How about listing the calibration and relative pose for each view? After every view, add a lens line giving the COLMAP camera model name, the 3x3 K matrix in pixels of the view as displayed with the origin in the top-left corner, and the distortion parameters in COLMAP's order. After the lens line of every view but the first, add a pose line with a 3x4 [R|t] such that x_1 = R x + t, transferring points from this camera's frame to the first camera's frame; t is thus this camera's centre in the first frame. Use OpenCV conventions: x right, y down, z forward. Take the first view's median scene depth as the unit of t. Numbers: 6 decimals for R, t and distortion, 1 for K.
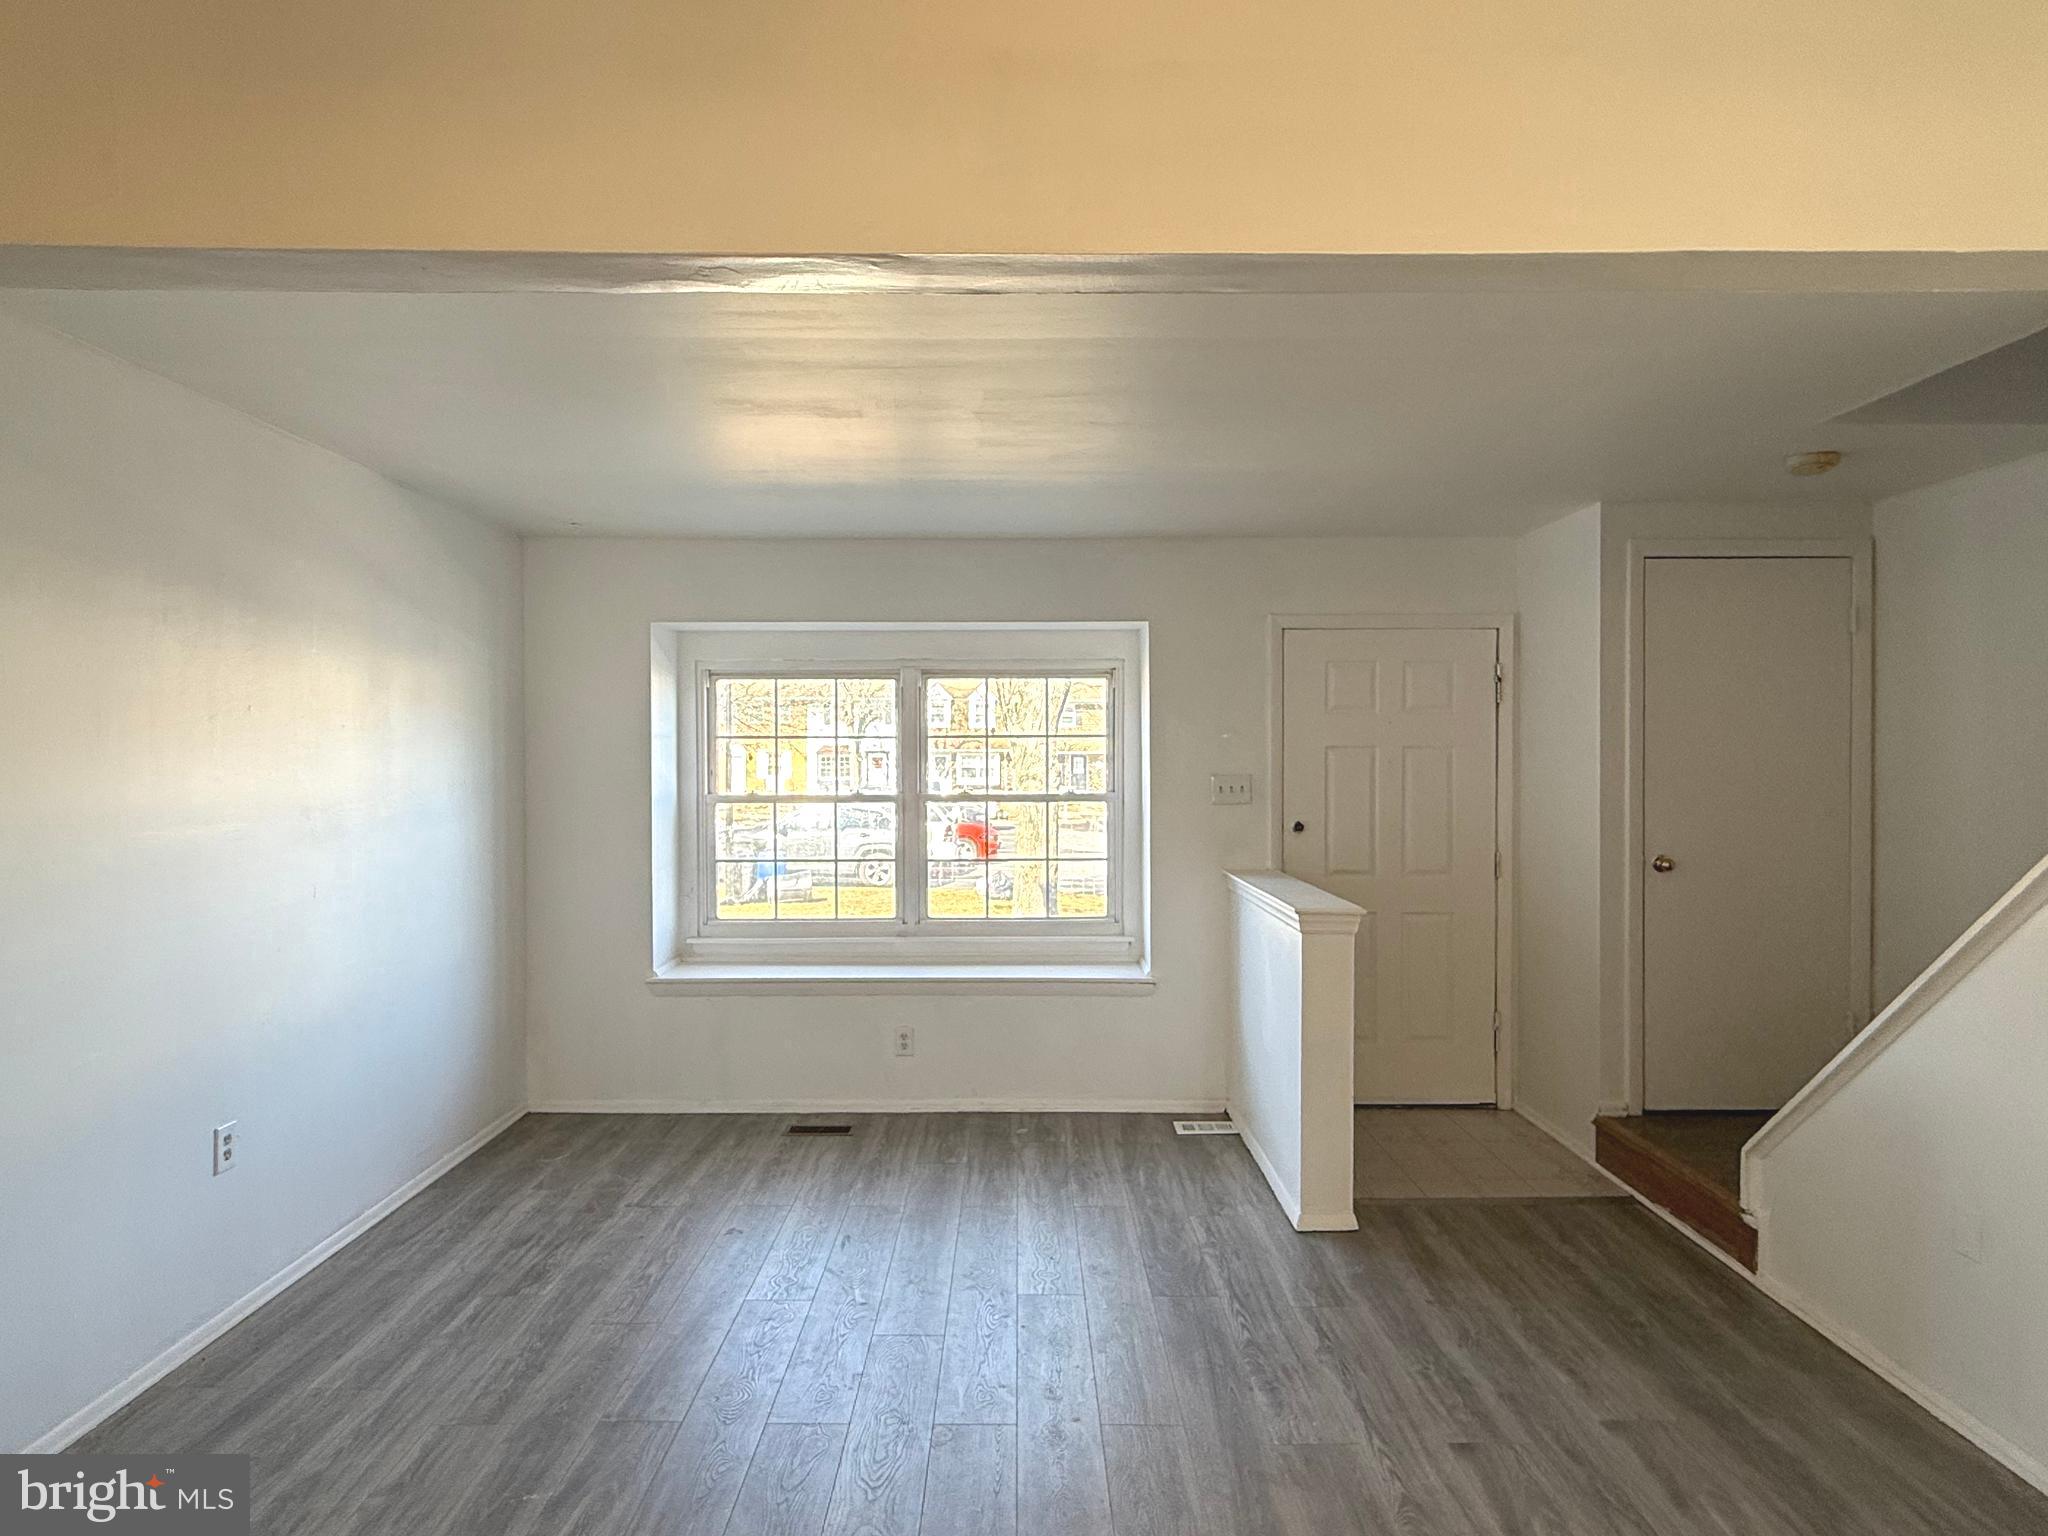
lens RADIAL K [[1163.6, 0, 1023.3], [0, 1163.6, 775.3], [0, 0, 1]] dist [-0.011264, 0.010653]
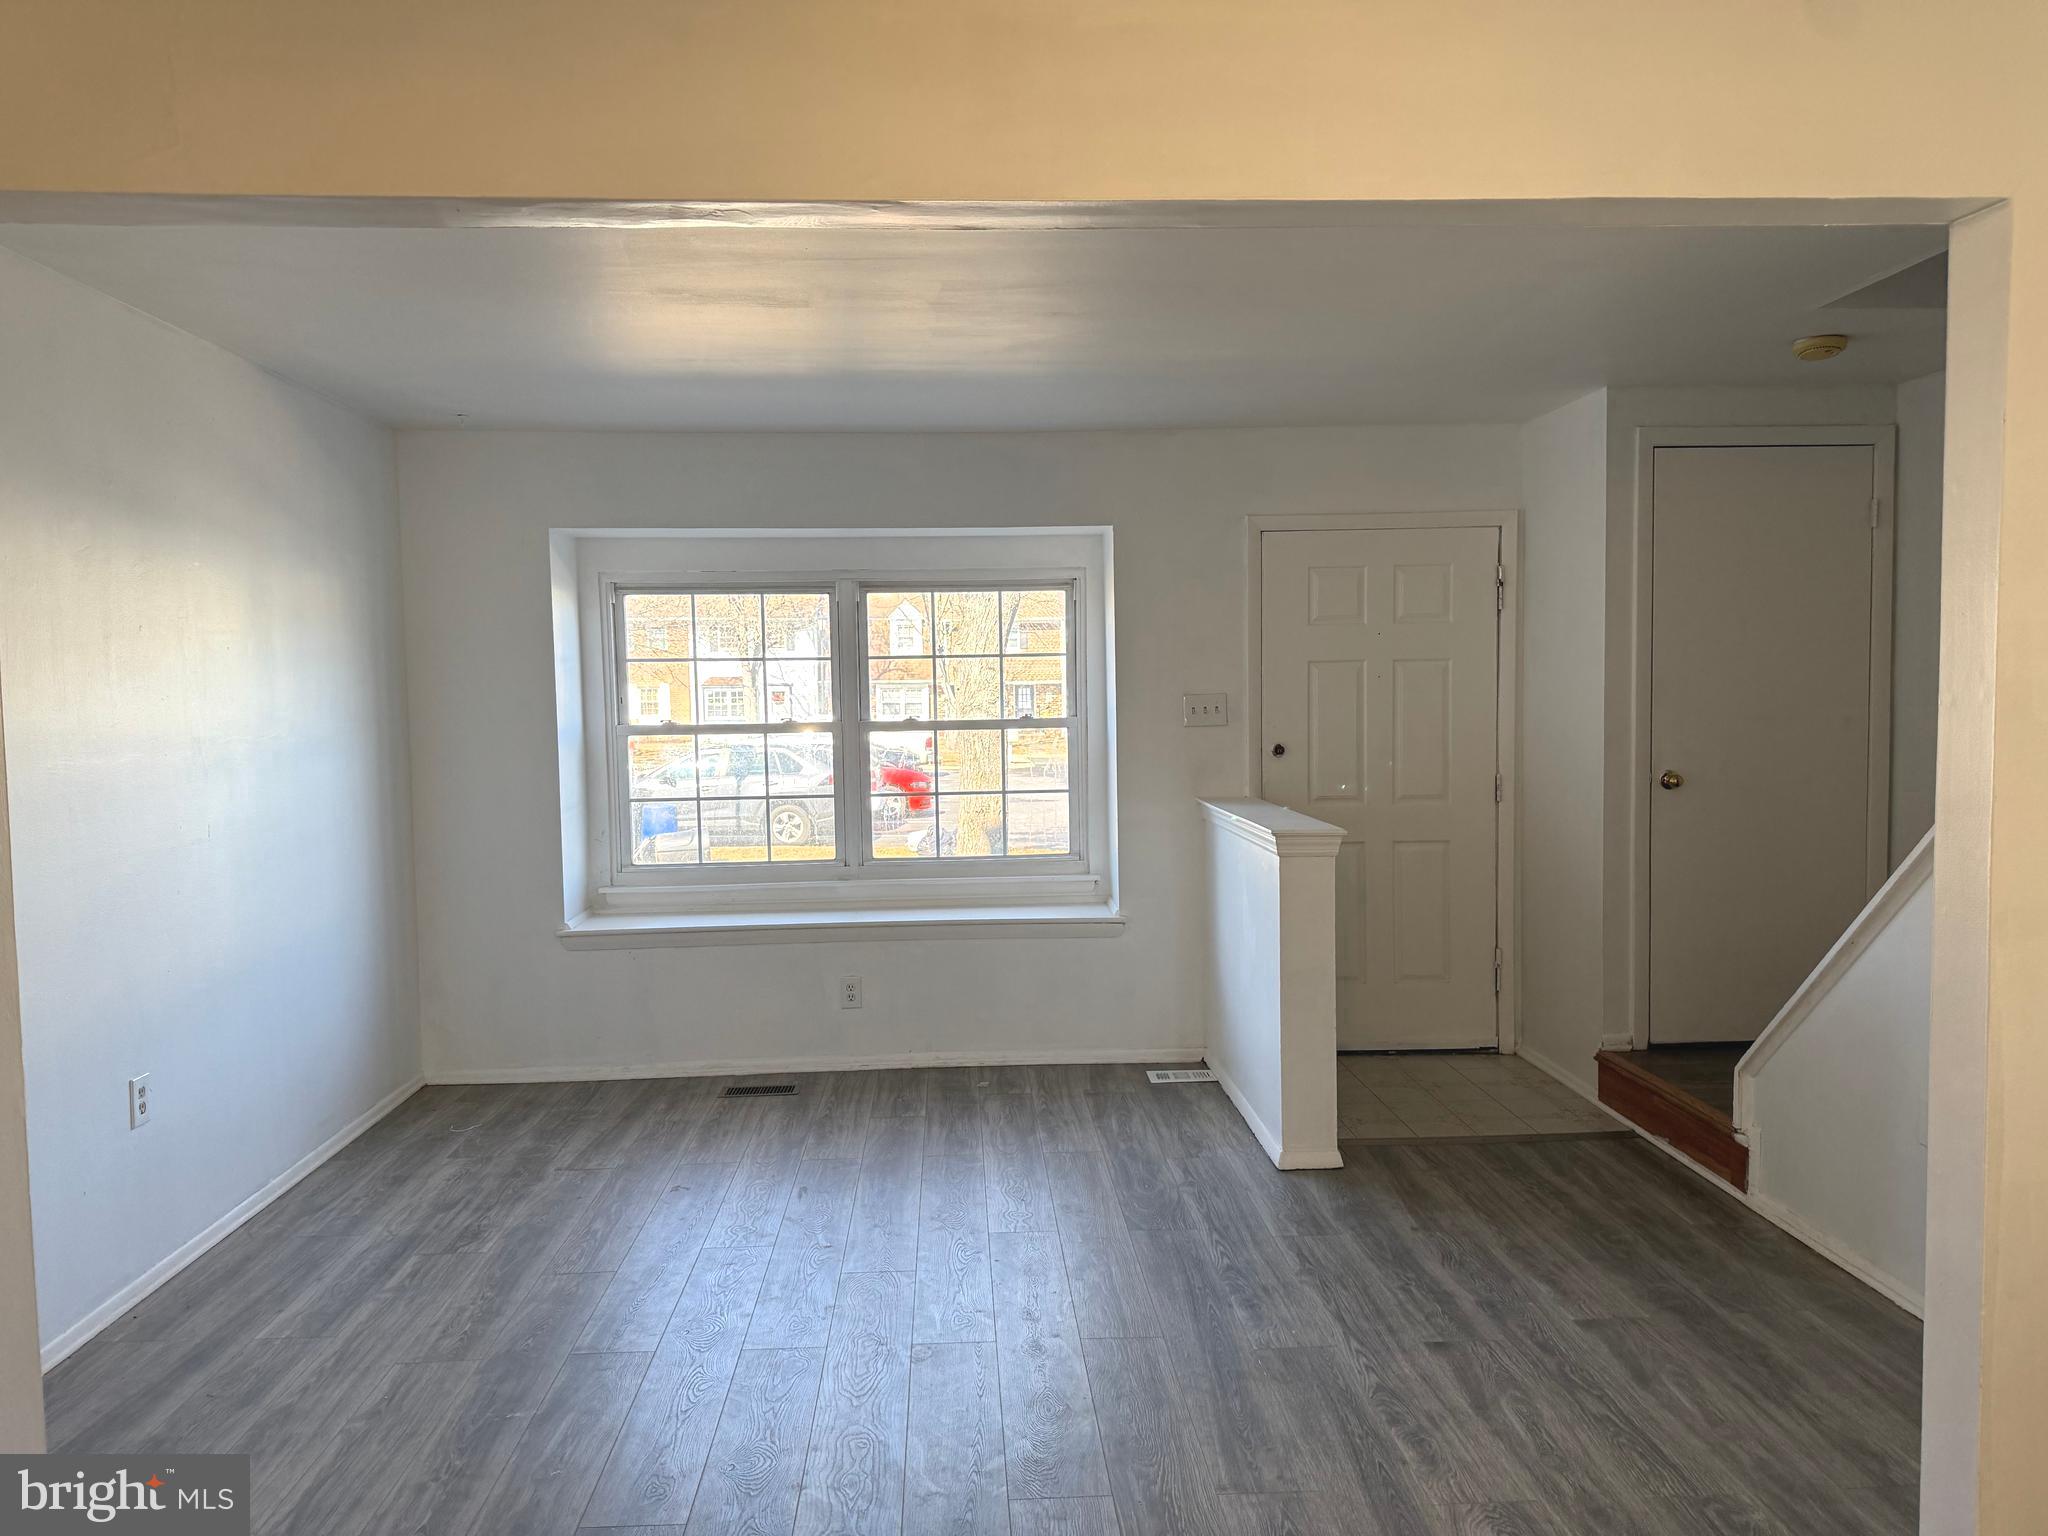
lens RADIAL K [[1430.4, 0, 1011.8], [0, 1430.4, 777.9], [0, 0, 1]] dist [0.080035, -0.112280]
pose [[0.999078, -0.016468, 0.039658, -0.024284], [0.014618, 0.998811, 0.046506, 0.014664], [-0.040377, -0.045883, 0.998130, -0.155579]]
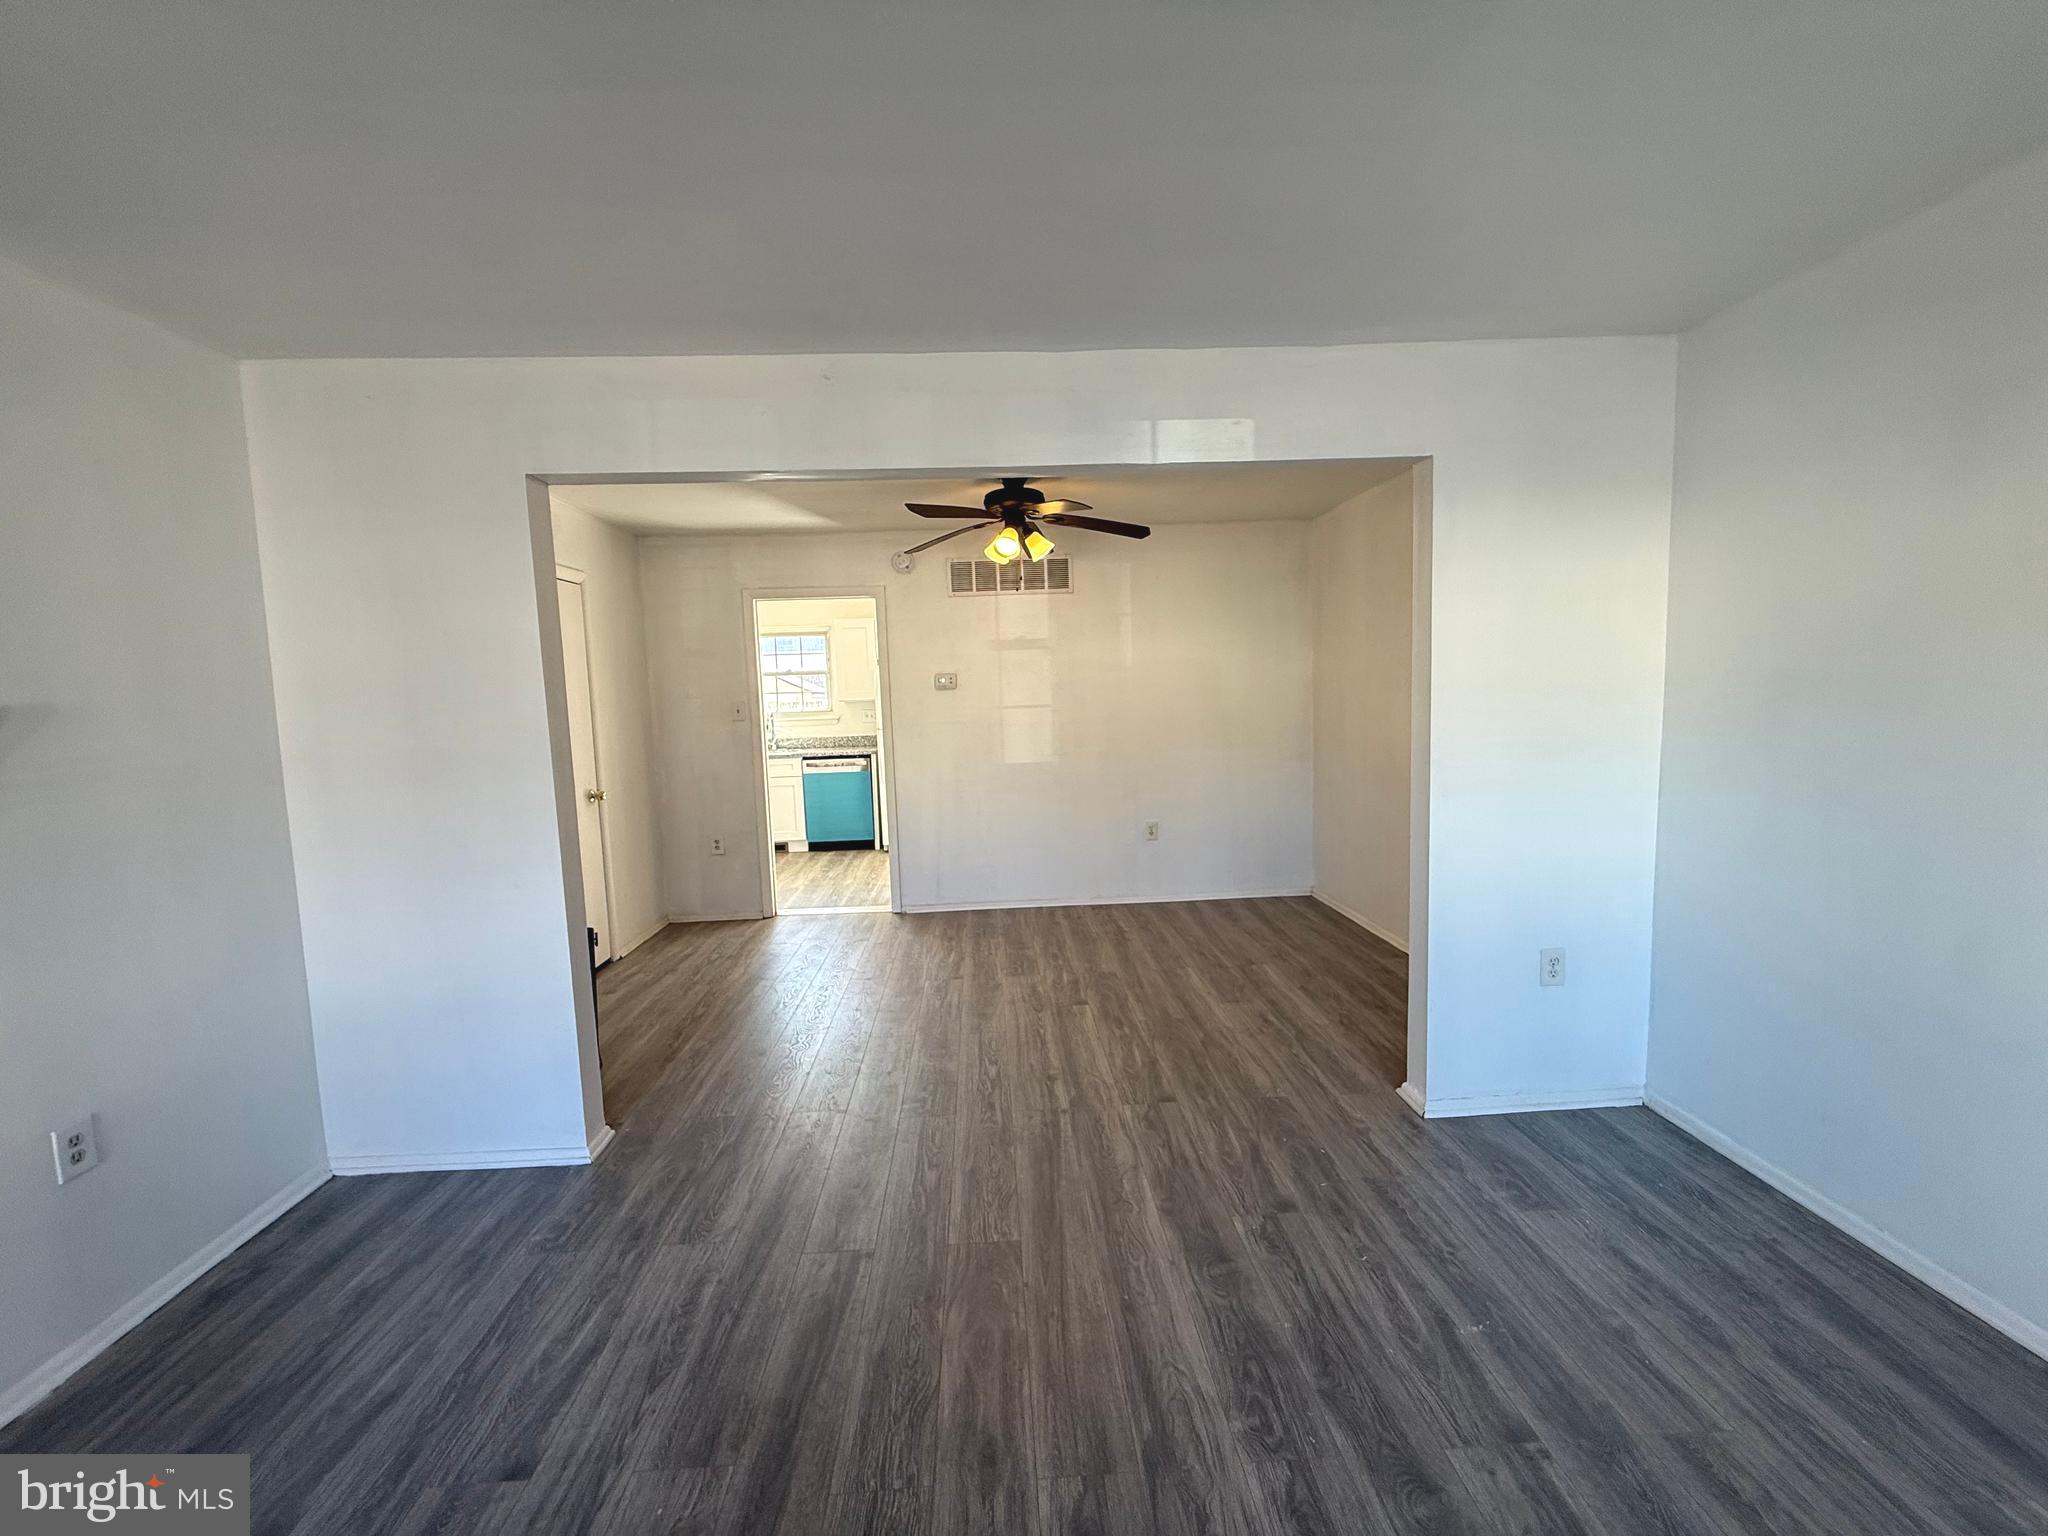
lens RADIAL K [[808.7, 0, 1032.9], [0, 808.7, 764.0], [0, 0, 1]] dist [0.001220, 0.000104]
pose [[-0.997804, 0.036733, -0.055121, 0.007944], [0.030270, 0.993041, 0.113813, 0.000408], [0.058918, 0.111895, -0.991972, 1.087346]]
